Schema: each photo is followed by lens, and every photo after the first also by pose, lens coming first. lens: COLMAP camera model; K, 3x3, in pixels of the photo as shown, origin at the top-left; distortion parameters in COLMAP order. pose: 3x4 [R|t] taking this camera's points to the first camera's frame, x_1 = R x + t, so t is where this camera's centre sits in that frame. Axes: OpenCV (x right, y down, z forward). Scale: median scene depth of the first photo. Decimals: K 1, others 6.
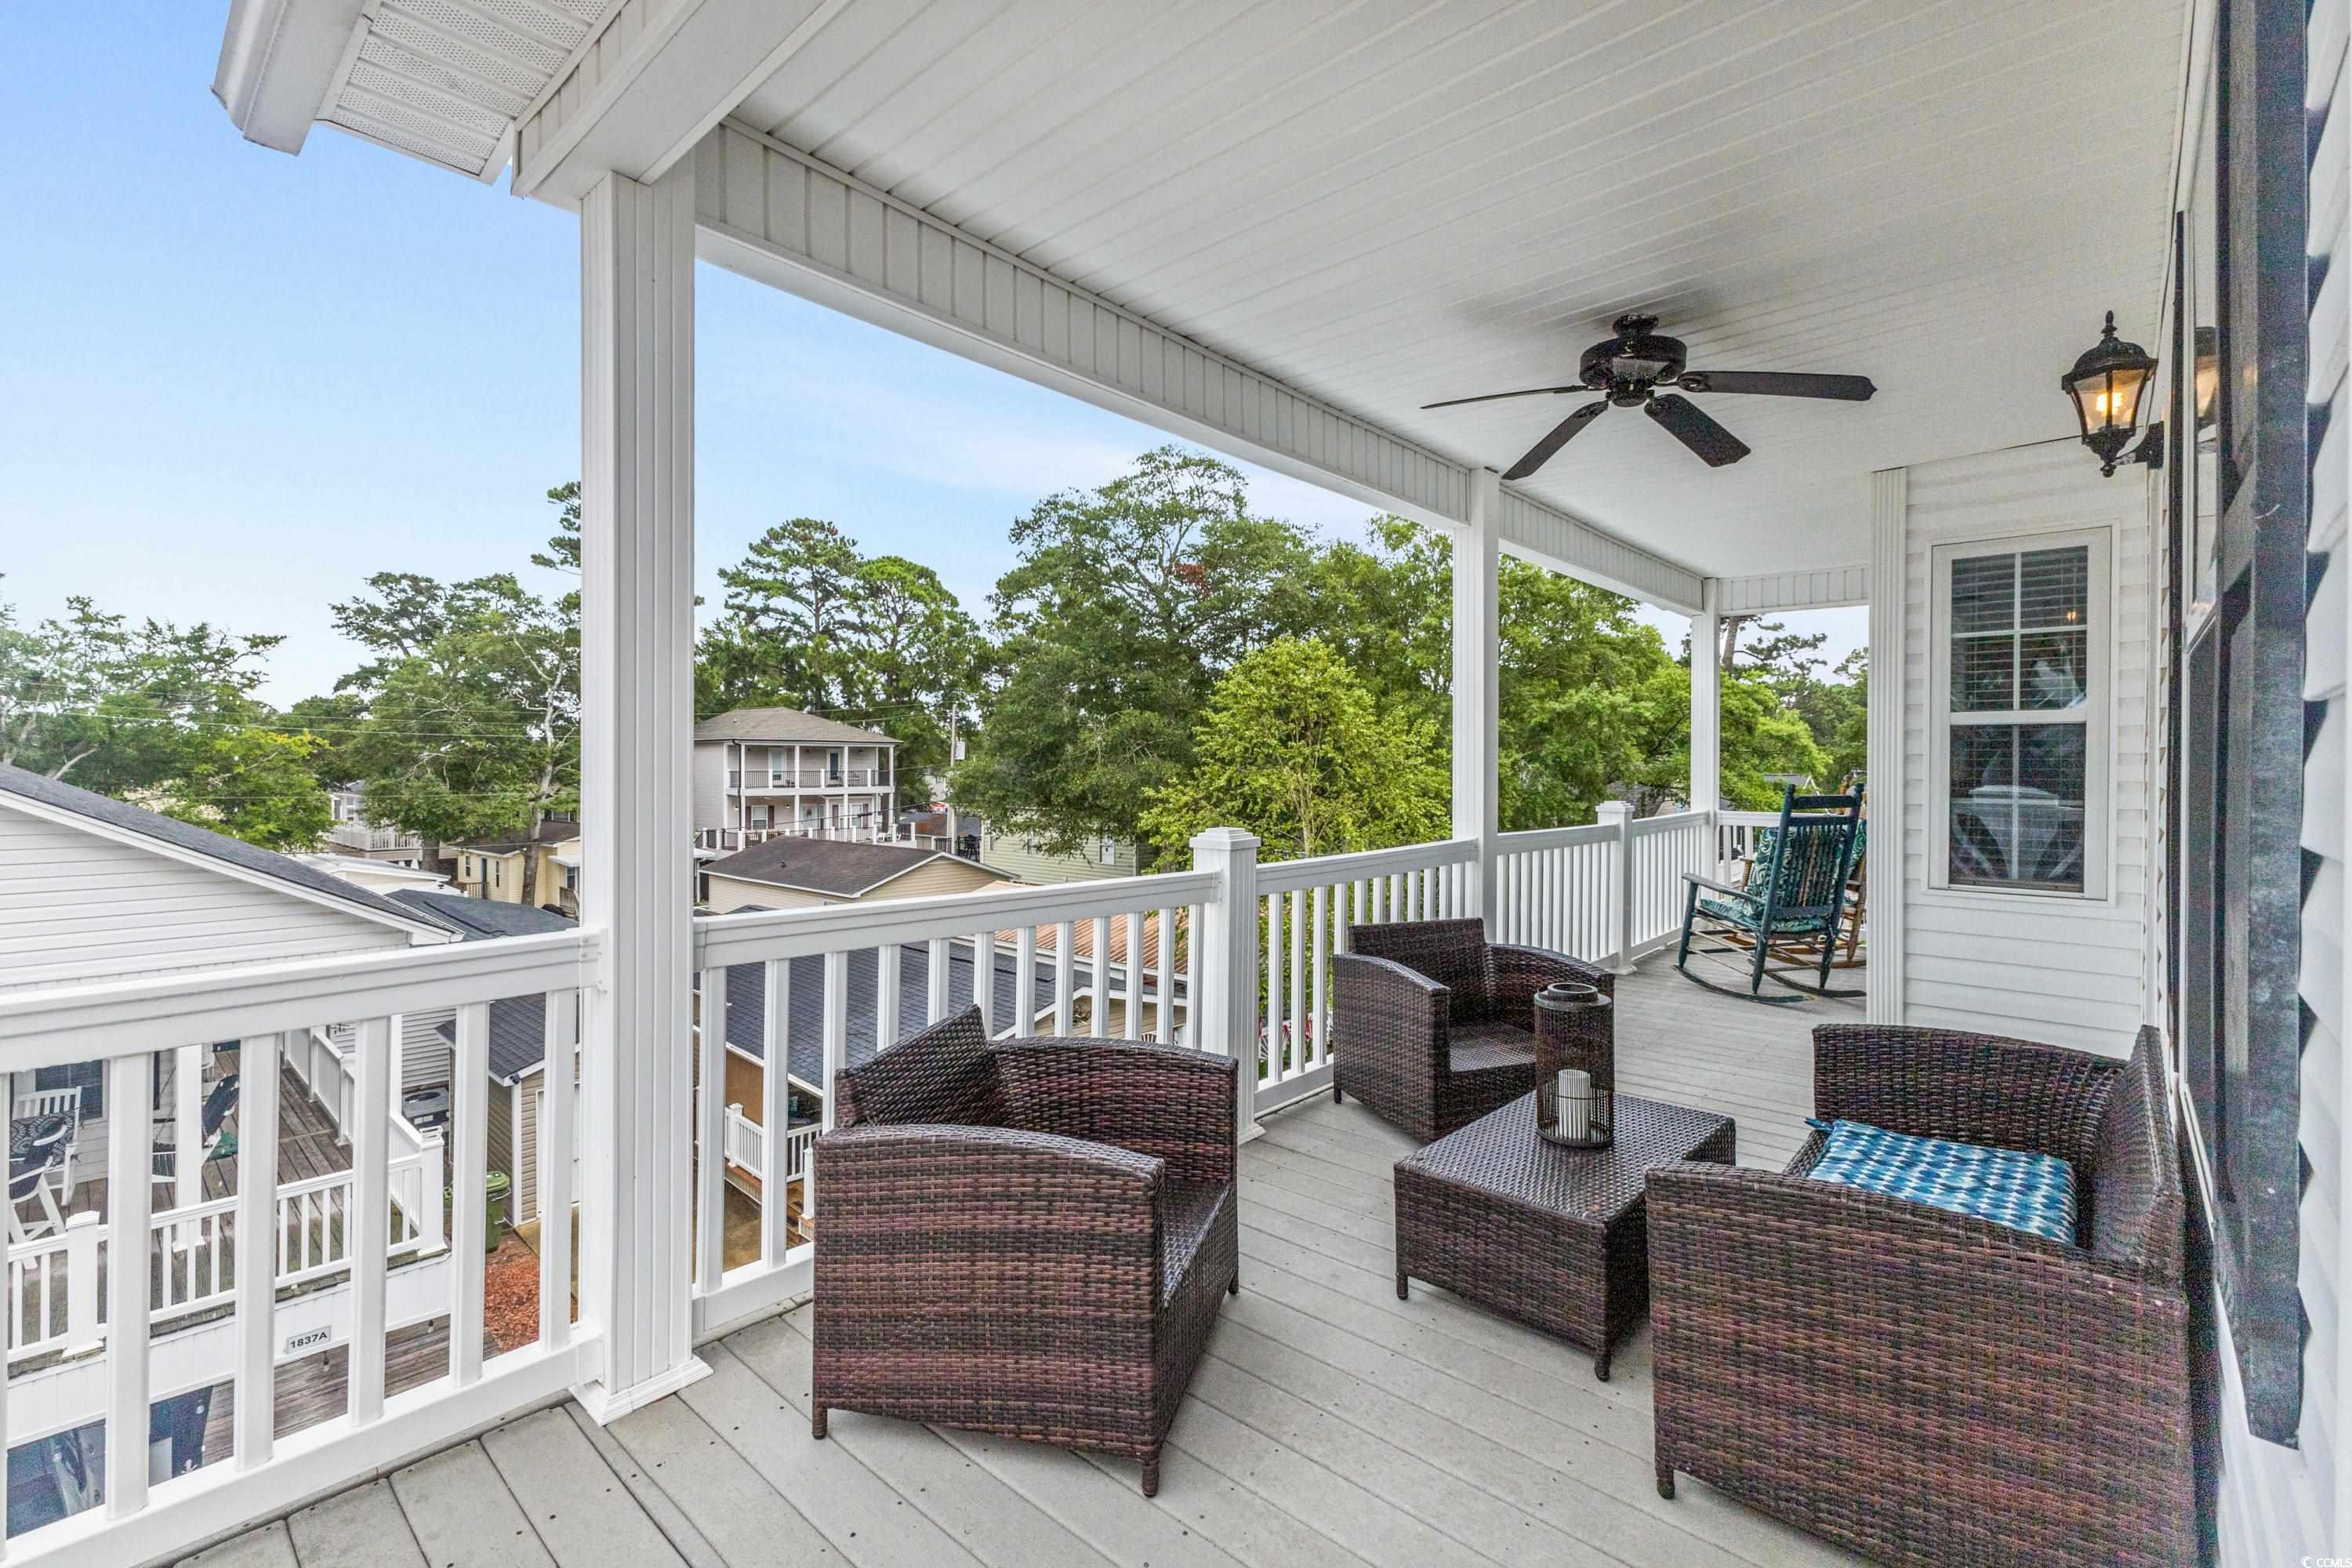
lens RADIAL K [[1029.3, 0, 1205.2], [0, 1029.3, 770.4], [0, 0, 1]] dist [0.003776, -0.001639]
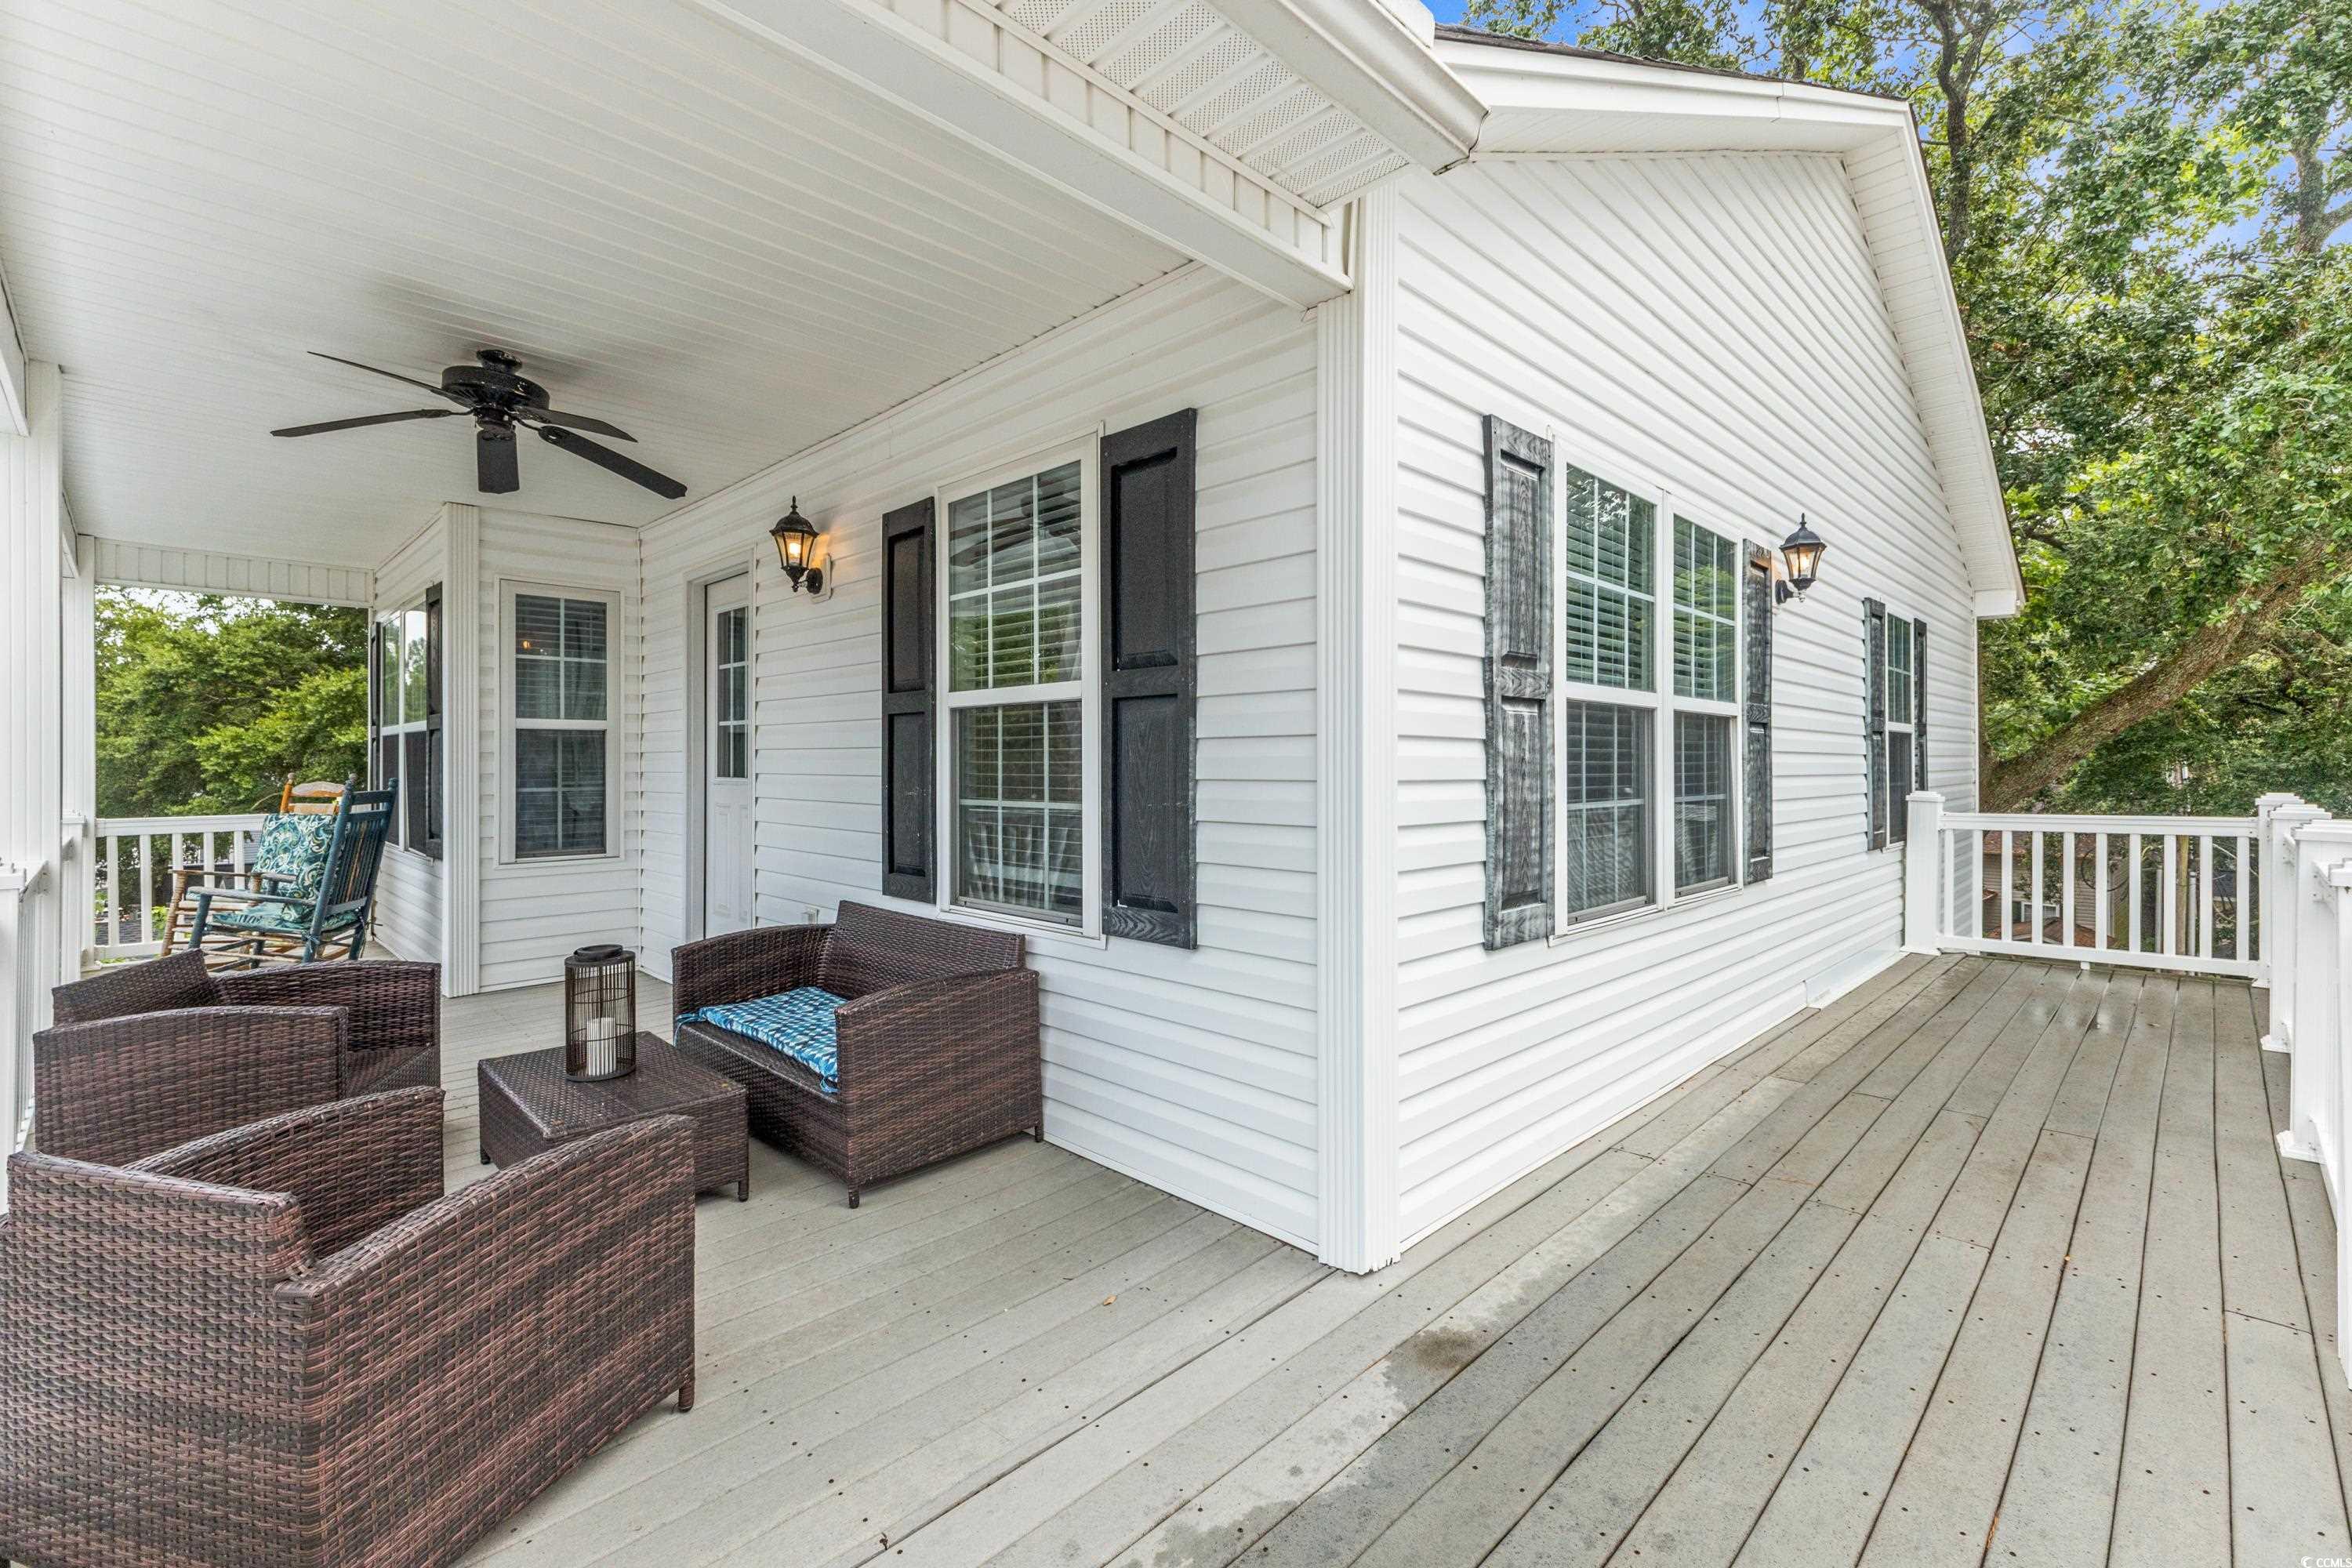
lens RADIAL K [[1029.3, 0, 1165.7], [0, 1029.3, 764.8], [0, 0, 1]] dist [0.003776, -0.001639]
pose [[0.048689, -0.003035, 0.998809, -0.819830], [0.009270, 0.999954, 0.002586, 0.005110], [-0.998771, 0.009133, 0.048715, 0.303683]]
